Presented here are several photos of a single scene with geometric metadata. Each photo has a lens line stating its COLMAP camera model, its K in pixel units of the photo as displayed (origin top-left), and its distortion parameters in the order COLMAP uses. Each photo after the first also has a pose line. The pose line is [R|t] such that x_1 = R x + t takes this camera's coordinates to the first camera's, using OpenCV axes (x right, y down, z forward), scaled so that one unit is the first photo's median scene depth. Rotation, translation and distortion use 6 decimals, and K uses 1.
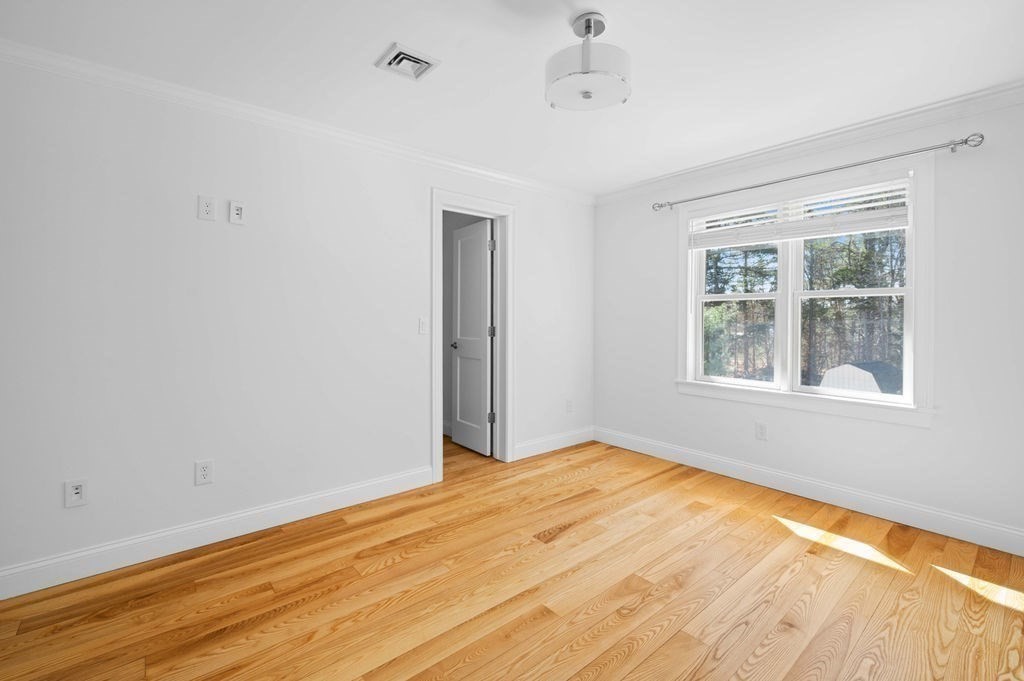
lens RADIAL K [[441.2, 0, 511.0], [0, 441.2, 322.7], [0, 0, 1]] dist [0.001092, 0.000054]
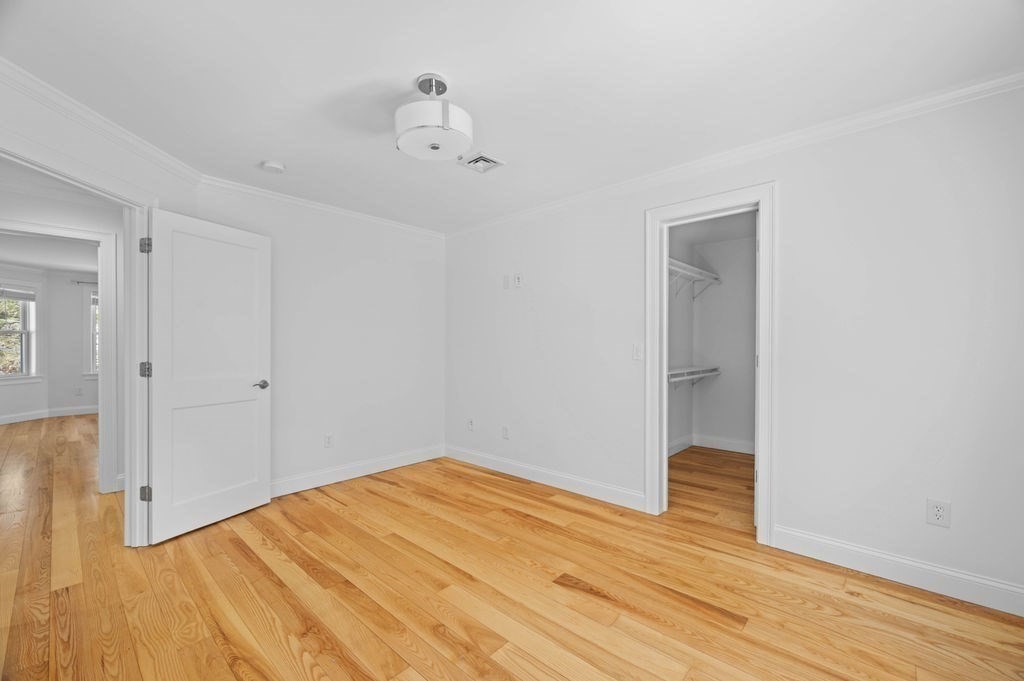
lens RADIAL K [[415.9, 0, 512.0], [0, 415.9, 340.5], [0, 0, 1]] dist [-0.001028, -0.000135]
pose [[0.145174, -0.010991, -0.989345, 0.887408], [-0.006993, 0.999902, -0.012135, -0.004782], [0.989381, 0.008680, 0.145083, 0.725215]]
